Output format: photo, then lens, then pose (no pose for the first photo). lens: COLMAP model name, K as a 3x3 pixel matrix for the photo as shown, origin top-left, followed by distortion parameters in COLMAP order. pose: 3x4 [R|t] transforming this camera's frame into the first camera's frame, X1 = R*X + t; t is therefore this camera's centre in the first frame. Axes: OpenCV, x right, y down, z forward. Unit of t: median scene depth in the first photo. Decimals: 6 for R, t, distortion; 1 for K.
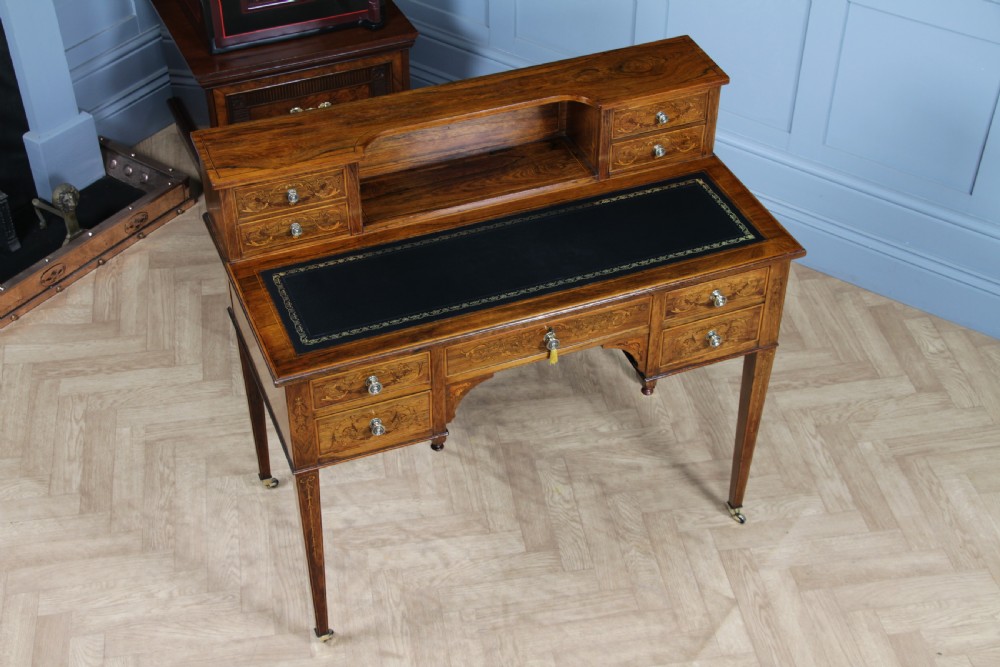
lens RADIAL K [[1460.2, 0, 494.9], [0, 1460.2, 349.5], [0, 0, 1]] dist [0.013749, 0.592275]
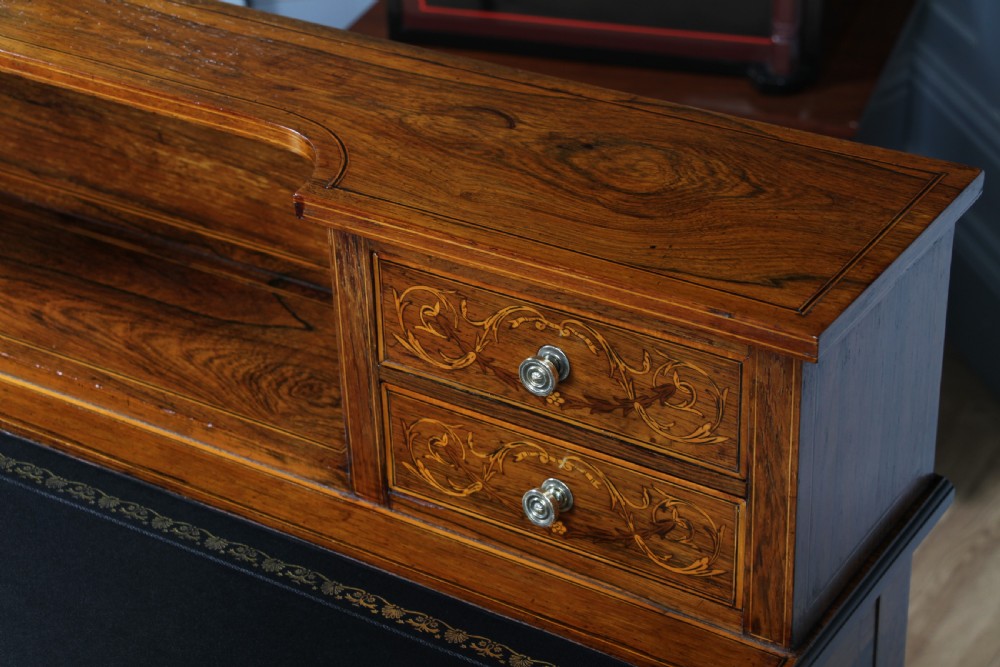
lens RADIAL K [[2083.1, 0, 500.0], [0, 2083.1, 333.5], [0, 0, 1]] dist [0.200428, 0.304820]
pose [[0.585585, 0.388623, -0.711380, 0.352103], [-0.505058, 0.861344, 0.054799, -0.178349], [0.634039, 0.327199, 0.700668, 0.749246]]
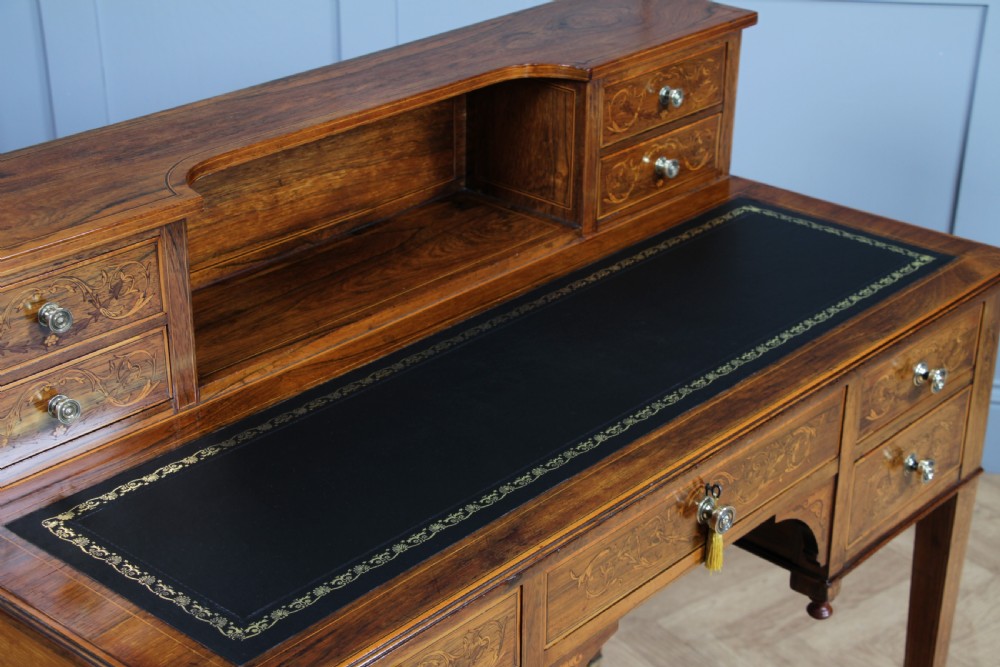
lens RADIAL K [[1739.3, 0, 500.0], [0, 1739.3, 333.5], [0, 0, 1]] dist [0.133273, 0.167674]
pose [[0.894878, -0.183862, 0.406678, -0.208526], [0.282367, 0.938891, -0.196857, 0.026126], [-0.345632, 0.290996, 0.892110, 0.488363]]
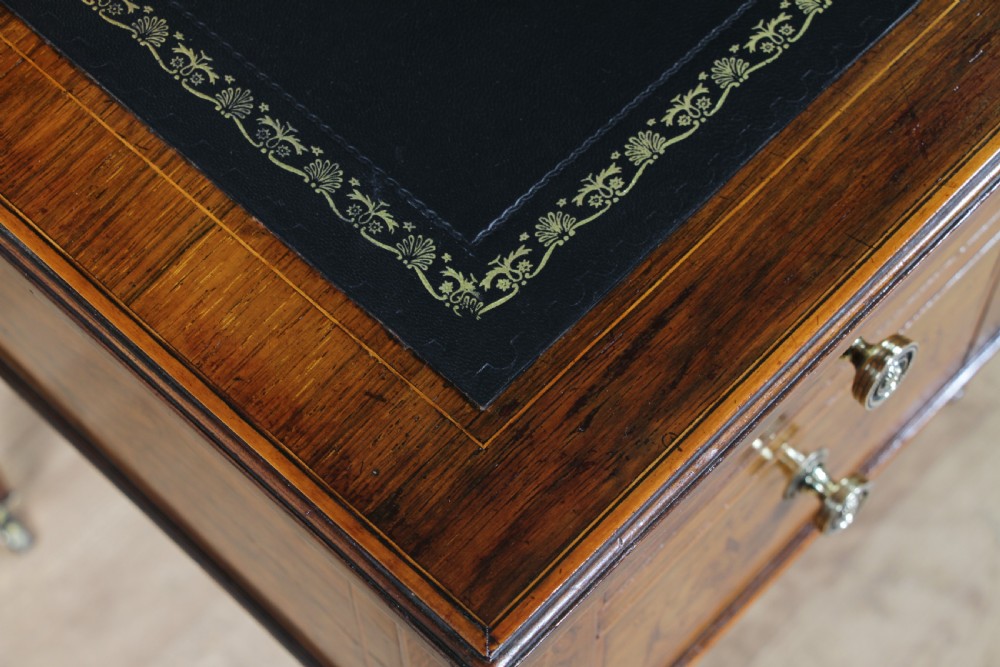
lens RADIAL K [[2083.1, 0, 500.0], [0, 2083.1, 333.5], [0, 0, 1]] dist [0.200428, 0.304820]
pose [[0.909829, -0.369240, 0.189400, -0.149987], [0.281948, 0.884905, 0.370741, -0.074240], [-0.304493, -0.283911, 0.909219, 0.695087]]
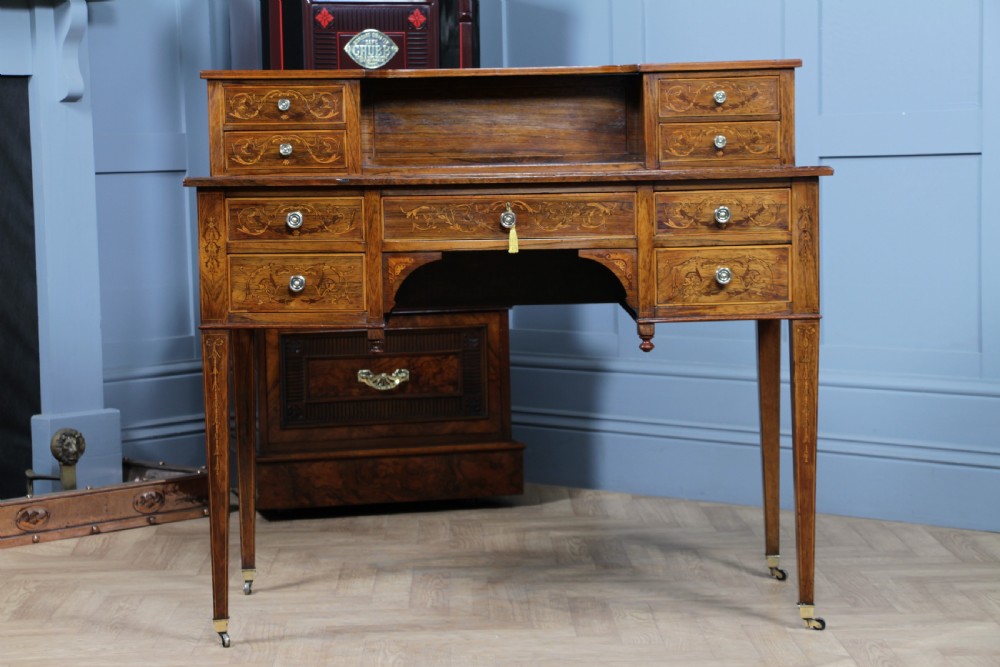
lens RADIAL K [[2410.1, 0, 497.5], [0, 2410.1, 348.1], [0, 0, 1]] dist [0.379896, 0.283891]
pose [[0.937751, 0.007306, -0.347232, 0.494387], [-0.207894, 0.812688, -0.544350, 0.781108], [0.278215, 0.582653, 0.763618, -0.060557]]
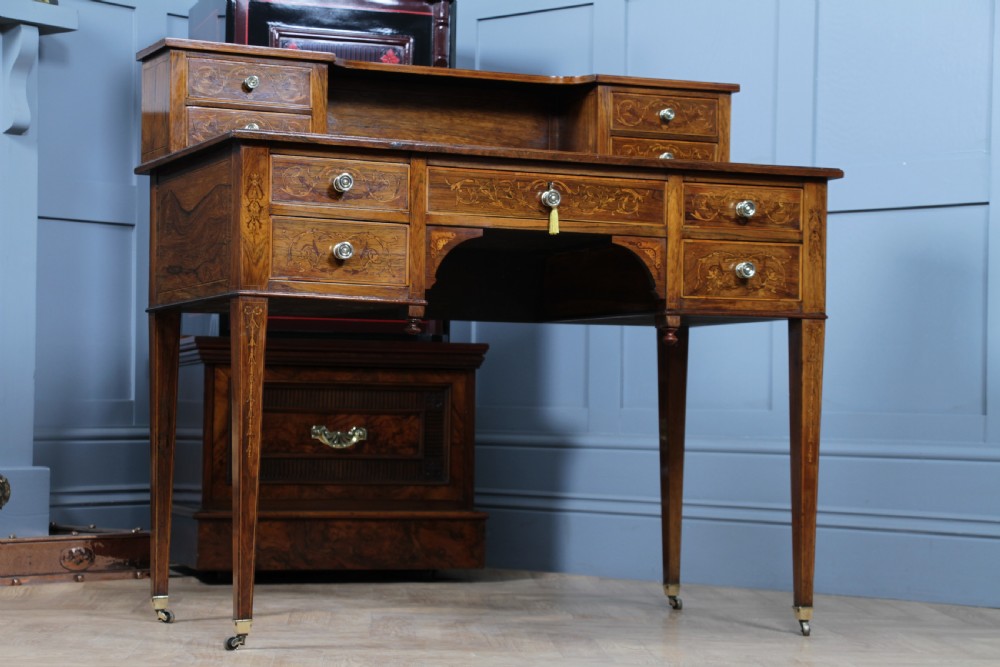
lens RADIAL K [[2328.6, 0, 499.5], [0, 2328.6, 355.5], [0, 0, 1]] dist [0.275512, 1.389719]
pose [[0.999259, 0.012462, 0.036412, -0.036010], [0.015079, 0.743712, -0.668331, 0.887781], [-0.035409, 0.668384, 0.742973, 0.052453]]
